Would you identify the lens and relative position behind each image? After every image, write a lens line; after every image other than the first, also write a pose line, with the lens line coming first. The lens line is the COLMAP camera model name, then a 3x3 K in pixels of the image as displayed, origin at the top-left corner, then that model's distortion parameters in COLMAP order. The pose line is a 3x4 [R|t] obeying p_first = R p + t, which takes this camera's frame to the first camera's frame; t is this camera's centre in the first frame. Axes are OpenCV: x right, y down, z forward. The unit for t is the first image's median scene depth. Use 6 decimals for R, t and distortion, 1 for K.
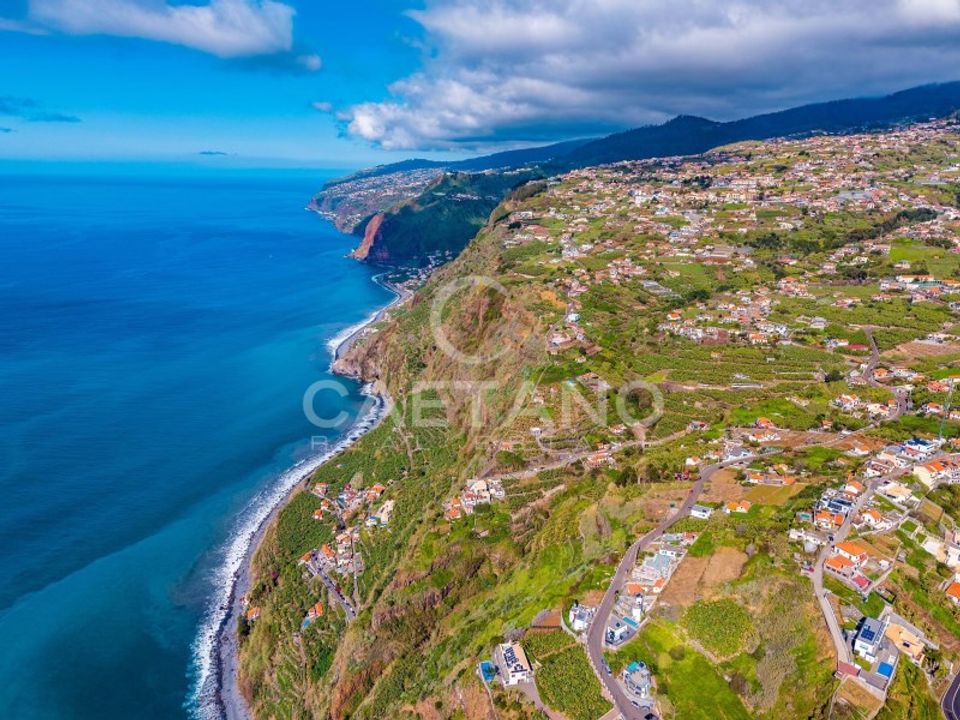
lens RADIAL K [[723.1, 0, 480.0], [0, 723.1, 360.0], [0, 0, 1]] dist [0.070675, -0.097245]
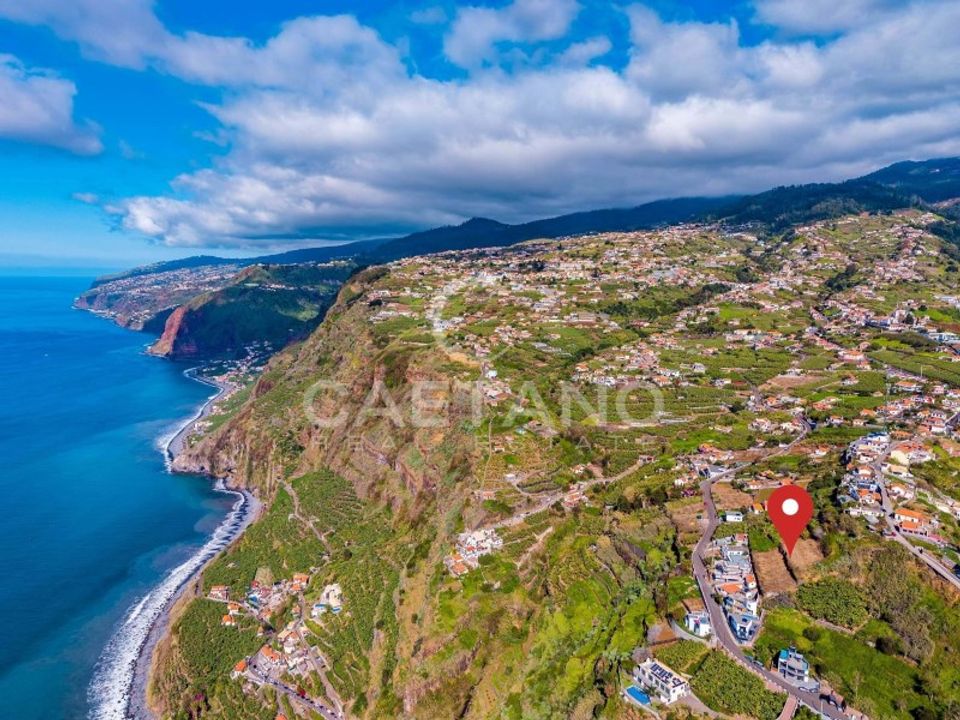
lens RADIAL K [[711.3, 0, 480.0], [0, 711.3, 360.0], [0, 0, 1]] dist [0.069102, -0.091204]
pose [[0.934999, -0.038181, 0.352589, -0.187402], [0.091879, 0.986323, -0.136840, 0.044323], [-0.342542, 0.160341, 0.925719, 0.061730]]
